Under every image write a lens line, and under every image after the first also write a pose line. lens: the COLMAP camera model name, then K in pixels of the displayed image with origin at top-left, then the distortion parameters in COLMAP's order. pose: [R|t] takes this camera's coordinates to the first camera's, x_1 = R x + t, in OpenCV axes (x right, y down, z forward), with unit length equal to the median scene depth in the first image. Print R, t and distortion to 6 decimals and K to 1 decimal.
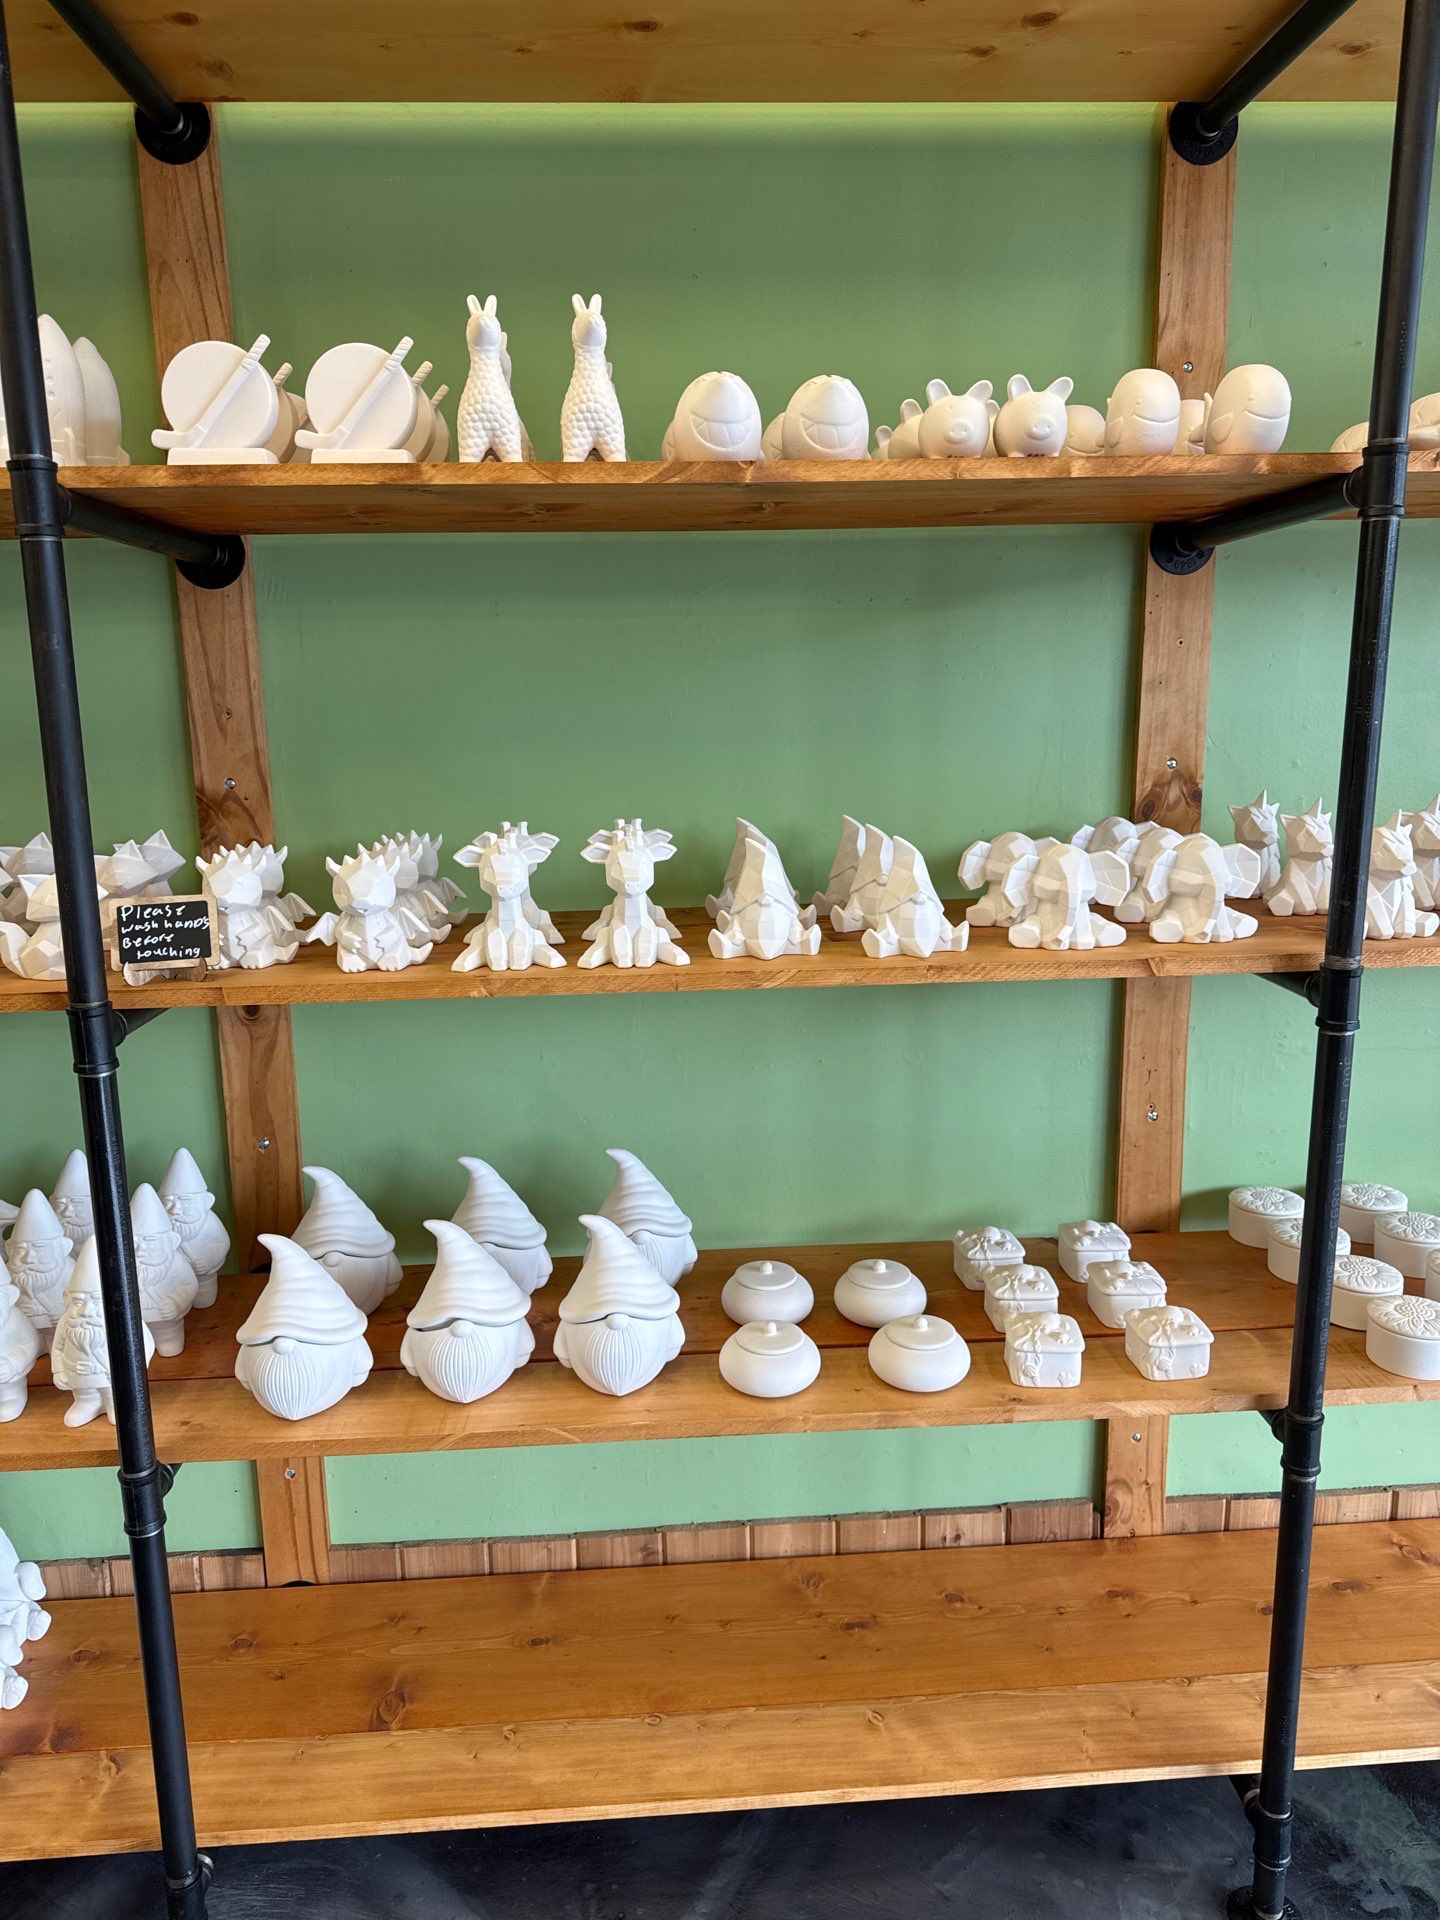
lens RADIAL K [[1321.3, 0, 711.8], [0, 1321.3, 932.0], [0, 0, 1]] dist [0.004762, -0.000183]
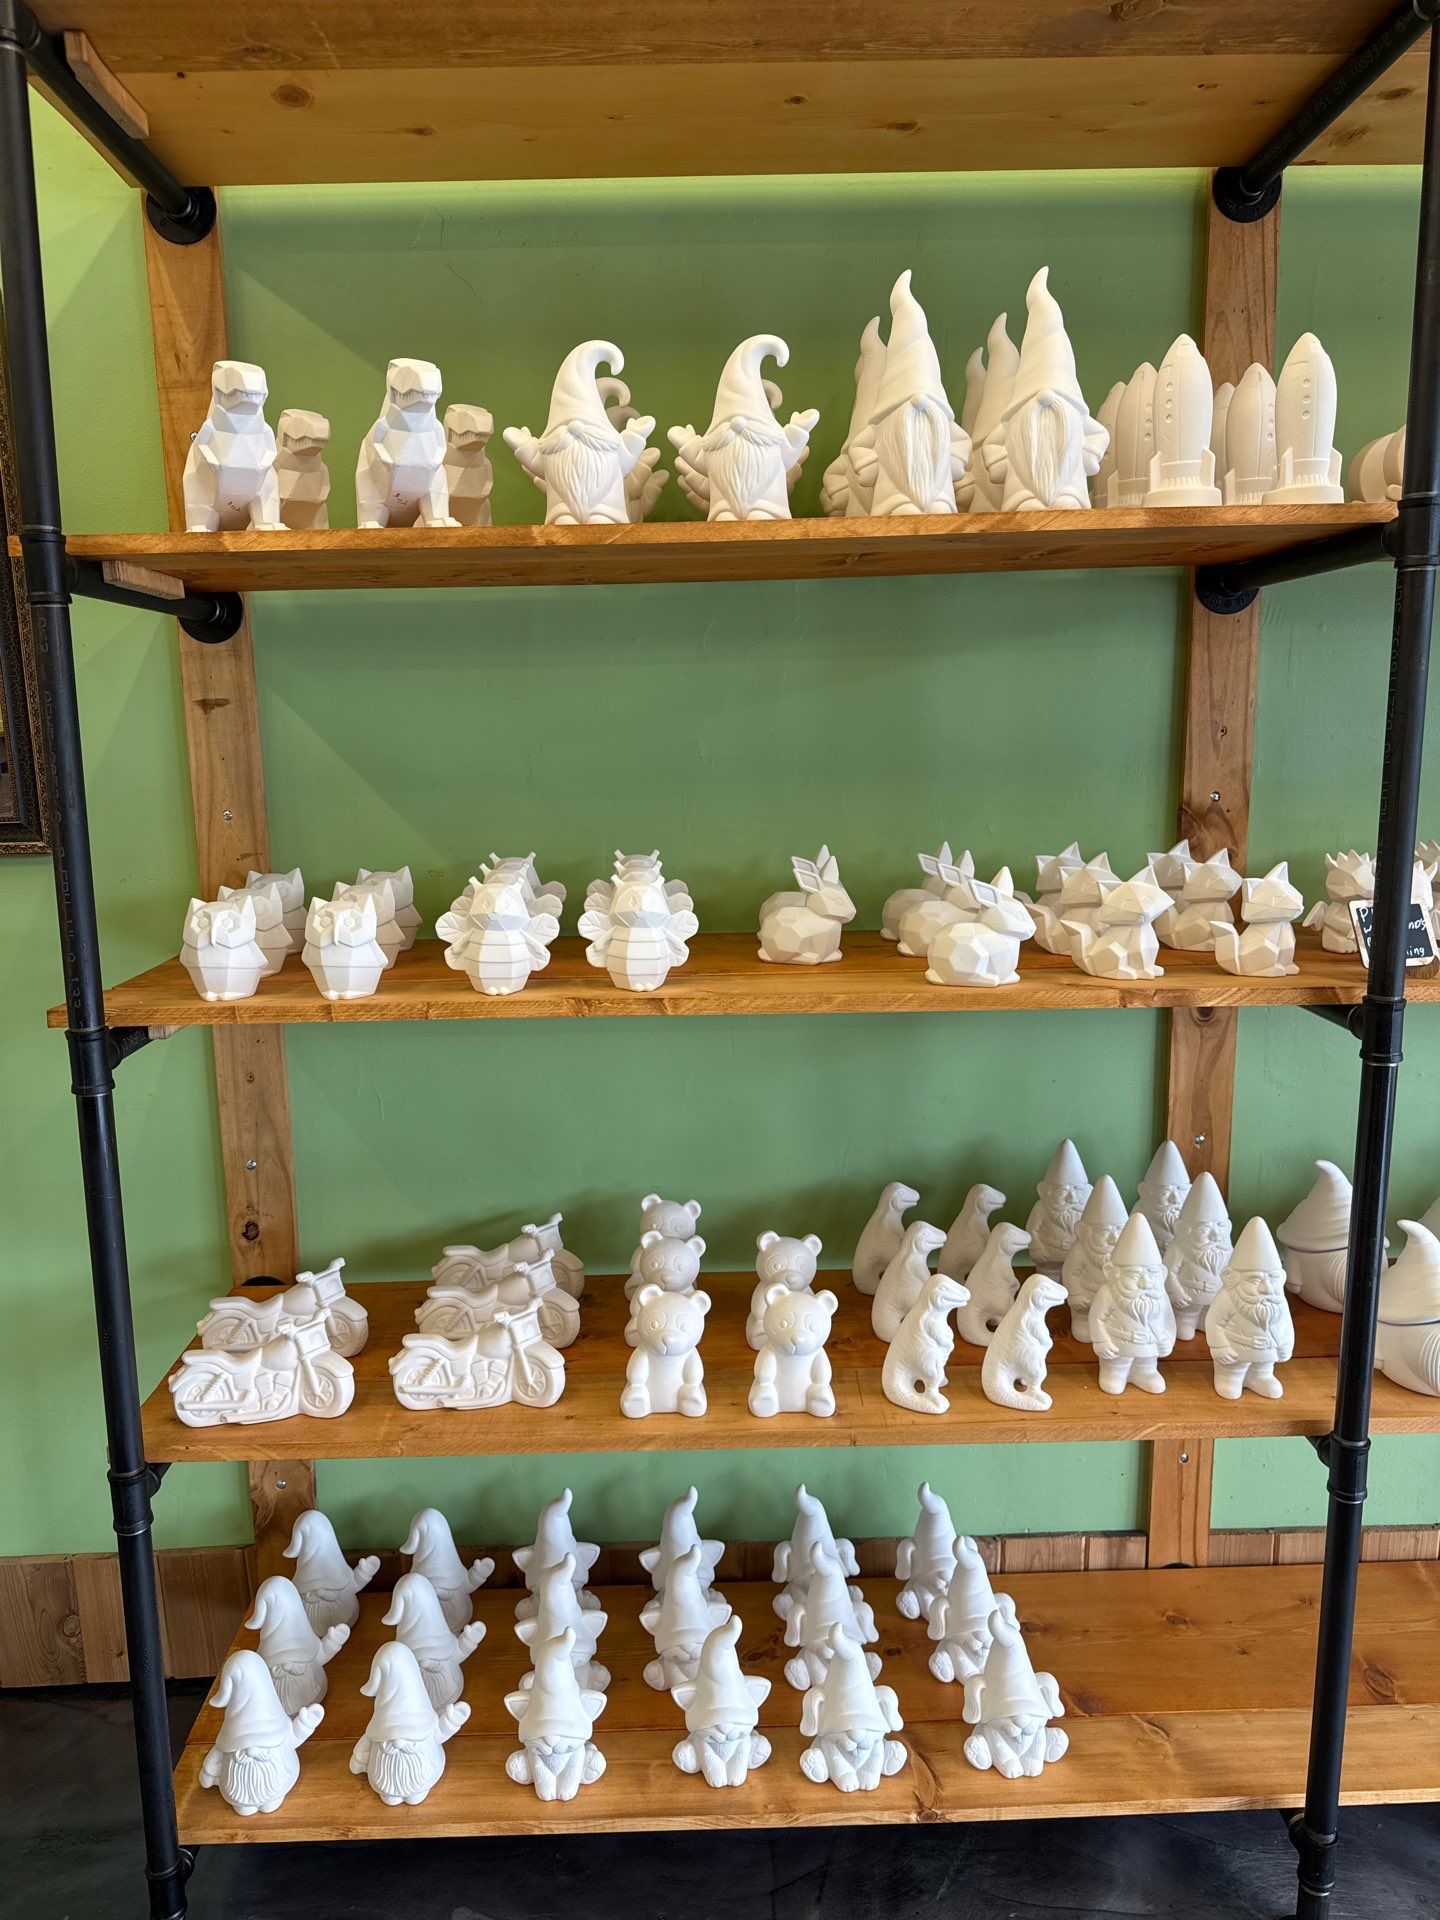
lens RADIAL K [[1277.3, 0, 657.5], [0, 1277.3, 924.2], [0, 0, 1]] dist [-0.000864, 0.003638]
pose [[0.999188, 0.007005, -0.039676, -0.682986], [-0.008147, 0.999555, -0.028704, 0.020434], [0.039457, 0.029004, 0.998800, -0.033921]]
